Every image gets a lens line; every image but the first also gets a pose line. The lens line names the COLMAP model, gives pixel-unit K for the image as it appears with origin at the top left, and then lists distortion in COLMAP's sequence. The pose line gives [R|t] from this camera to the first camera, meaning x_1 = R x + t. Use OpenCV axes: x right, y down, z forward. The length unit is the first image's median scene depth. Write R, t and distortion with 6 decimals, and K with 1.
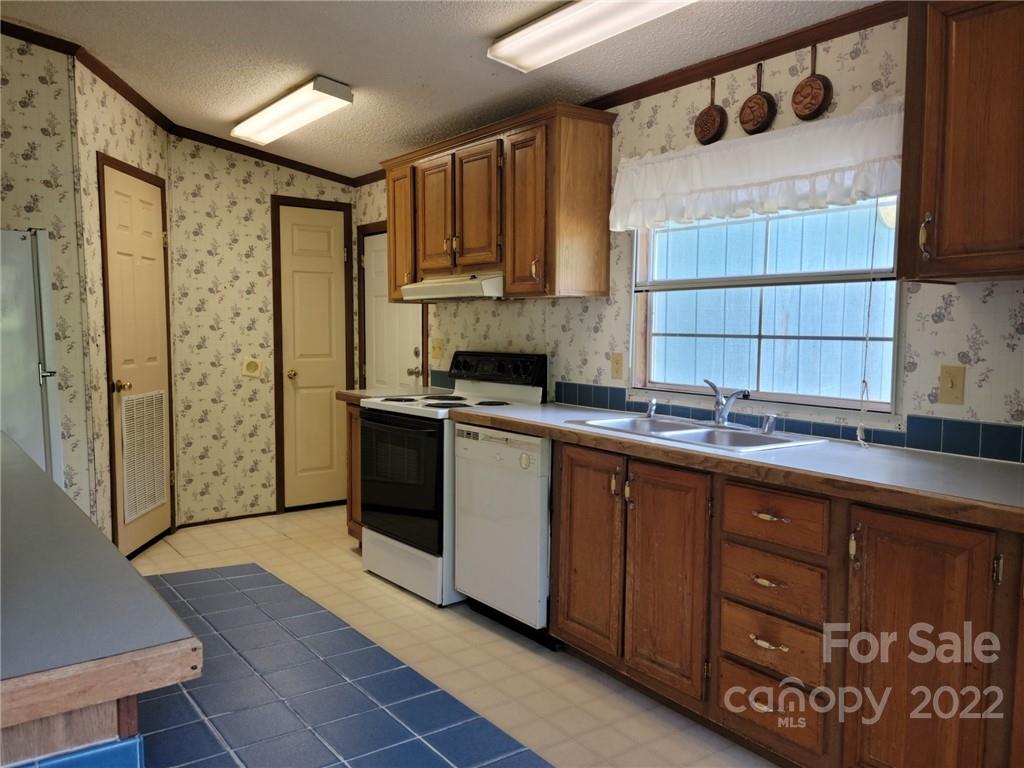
lens RADIAL K [[815.6, 0, 513.0], [0, 815.6, 376.5], [0, 0, 1]] dist [0.093093, -0.029916]
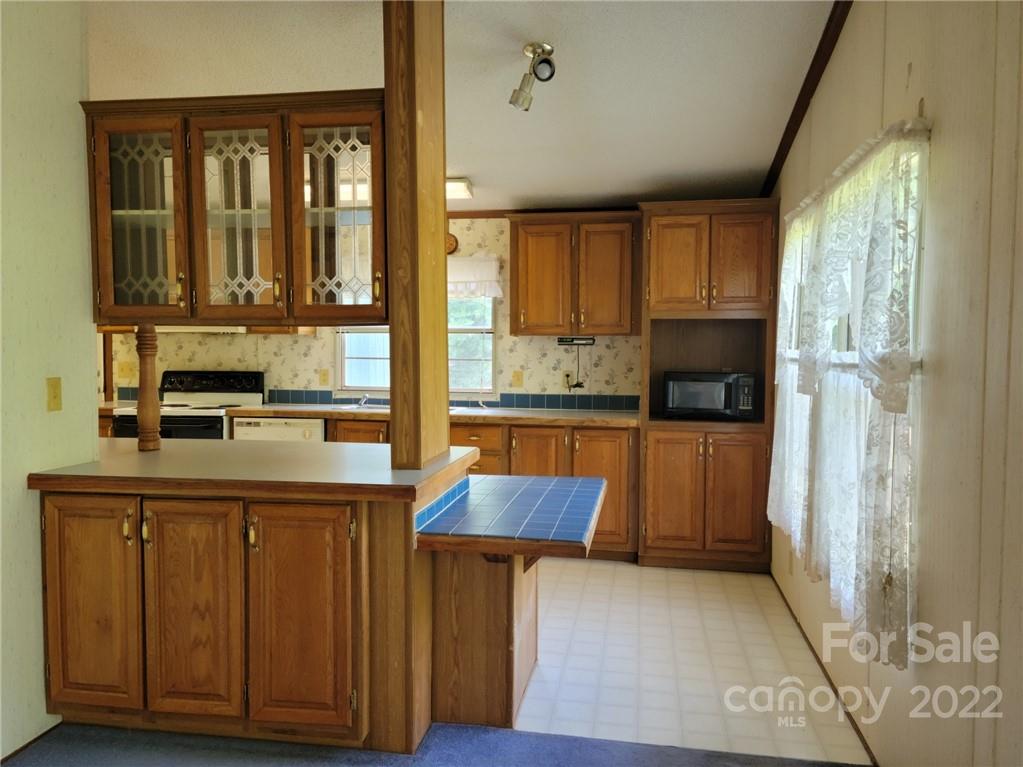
lens RADIAL K [[814.8, 0, 505.1], [0, 814.8, 398.1], [0, 0, 1]] dist [0.093093, -0.029916]
pose [[0.708036, -0.043039, 0.704864, -0.787009], [0.041376, 0.998955, 0.019434, 0.012170], [-0.704964, 0.015405, 0.709076, -0.426842]]
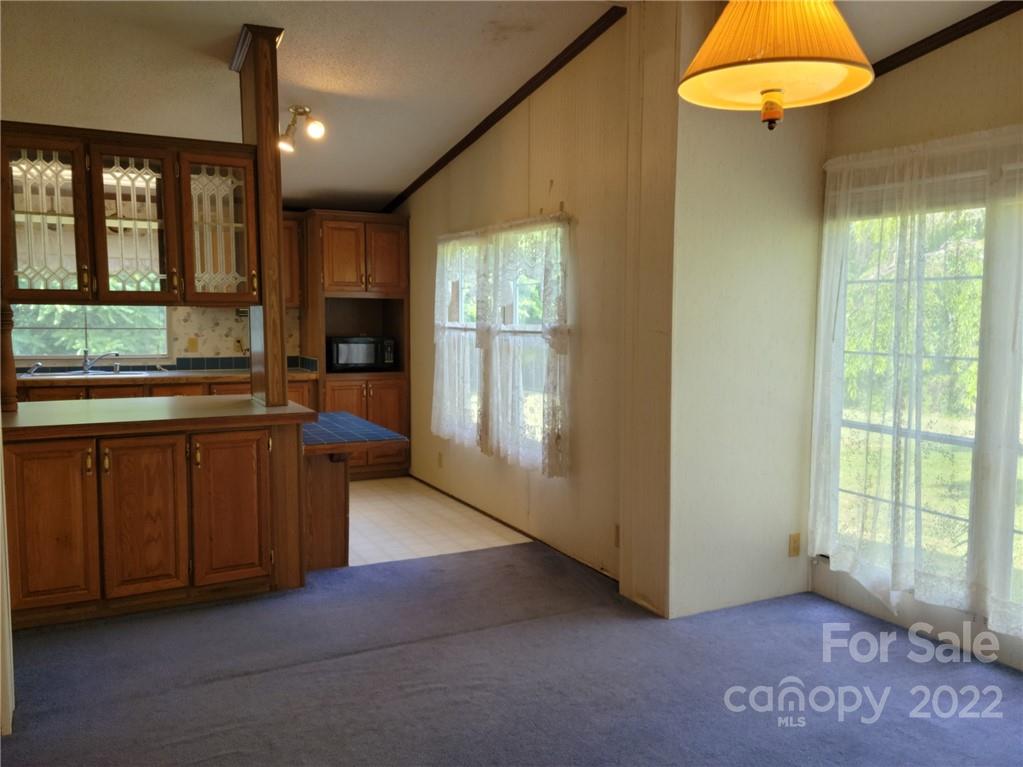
lens RADIAL K [[814.8, 0, 510.8], [0, 814.8, 386.5], [0, 0, 1]] dist [0.093093, -0.029916]
pose [[0.138981, -0.090348, 0.986165, -1.406582], [0.058413, 0.994844, 0.082911, -0.012913], [-0.988571, 0.046082, 0.143542, -0.292440]]
